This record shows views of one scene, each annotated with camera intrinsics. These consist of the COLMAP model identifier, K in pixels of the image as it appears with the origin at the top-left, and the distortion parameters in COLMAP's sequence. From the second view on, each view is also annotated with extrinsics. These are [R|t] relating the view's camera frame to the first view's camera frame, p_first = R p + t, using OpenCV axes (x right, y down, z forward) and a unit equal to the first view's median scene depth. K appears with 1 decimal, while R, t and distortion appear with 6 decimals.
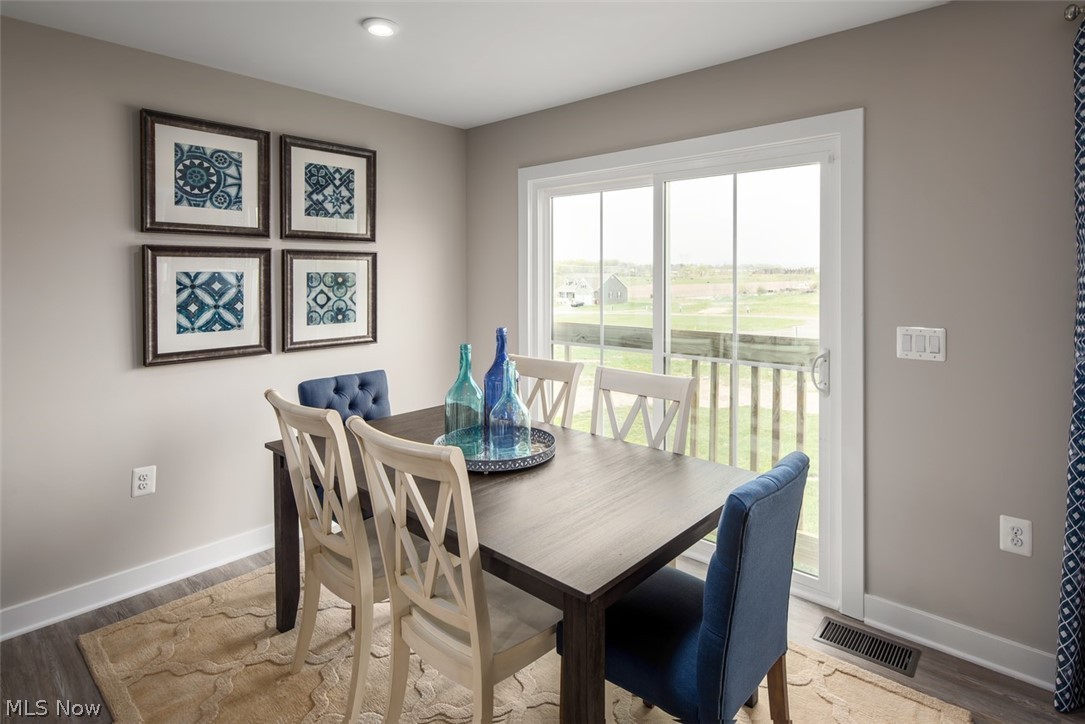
lens RADIAL K [[594.3, 0, 552.1], [0, 594.3, 286.2], [0, 0, 1]] dist [0.004198, -0.002098]
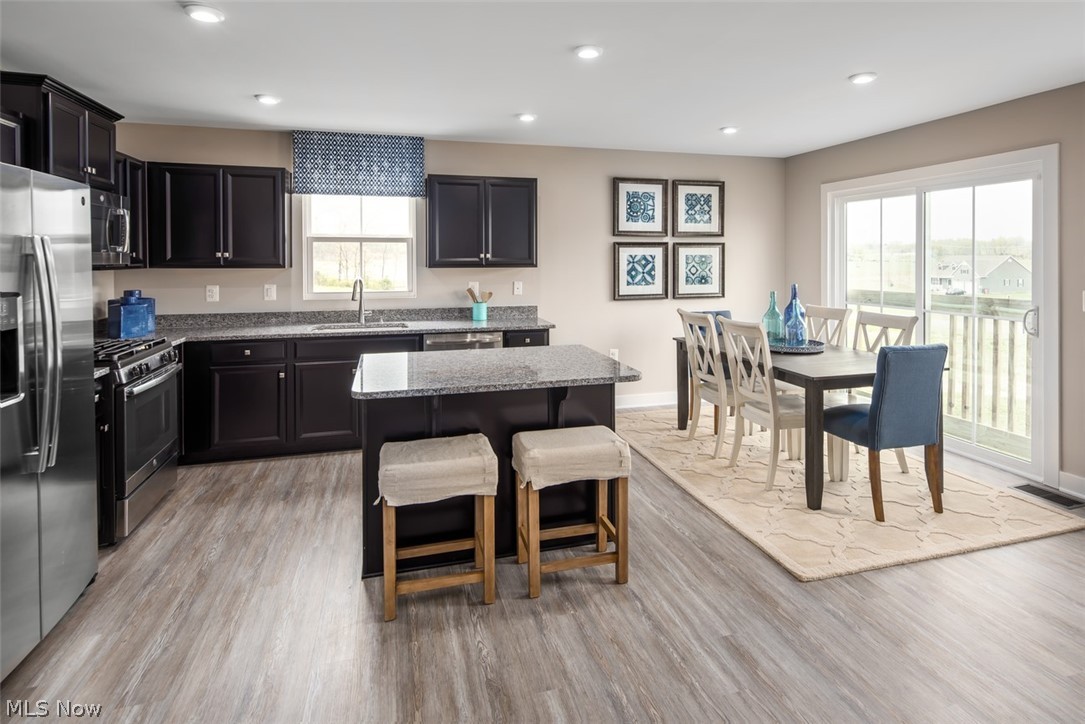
lens RADIAL K [[594.3, 0, 549.6], [0, 594.3, 253.8], [0, 0, 1]] dist [0.004198, -0.002098]
pose [[0.848339, -0.004253, -0.529436, 0.205717], [-0.009104, 0.999703, -0.022619, 0.019440], [0.529375, 0.024008, 0.848048, -0.814235]]
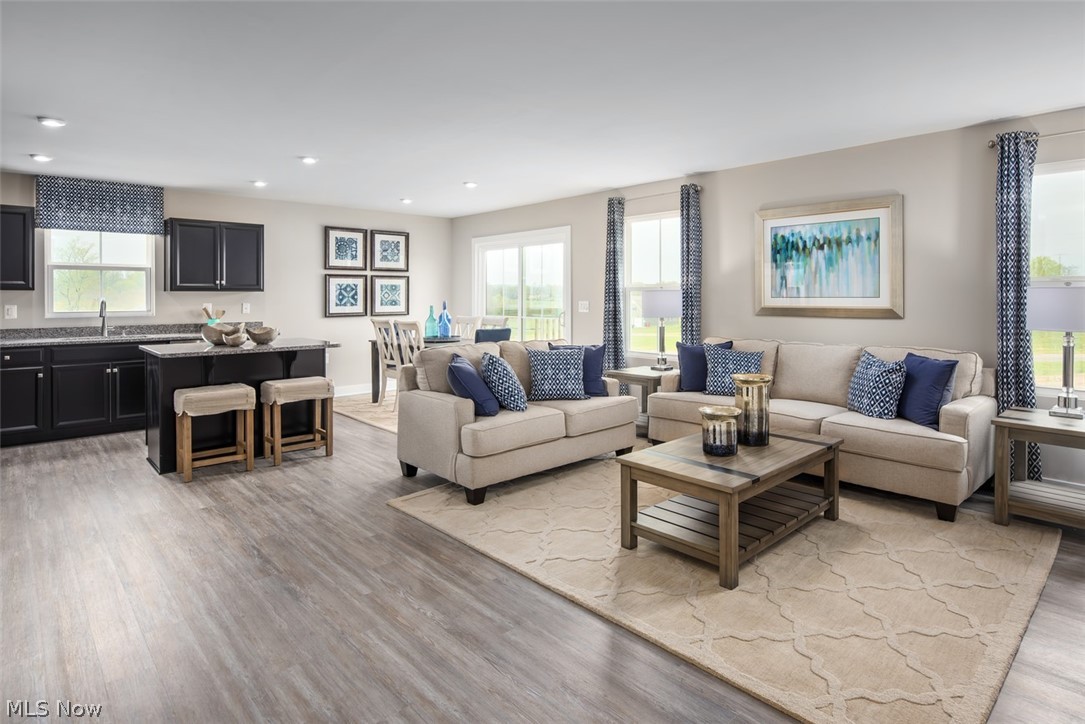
lens RADIAL K [[594.3, 0, 552.2], [0, 594.3, 294.5], [0, 0, 1]] dist [0.004198, -0.002098]
pose [[0.996194, -0.002869, -0.087117, 0.578732], [0.000912, 0.999747, -0.022489, 0.084687], [0.087159, 0.022324, 0.995944, -1.575824]]
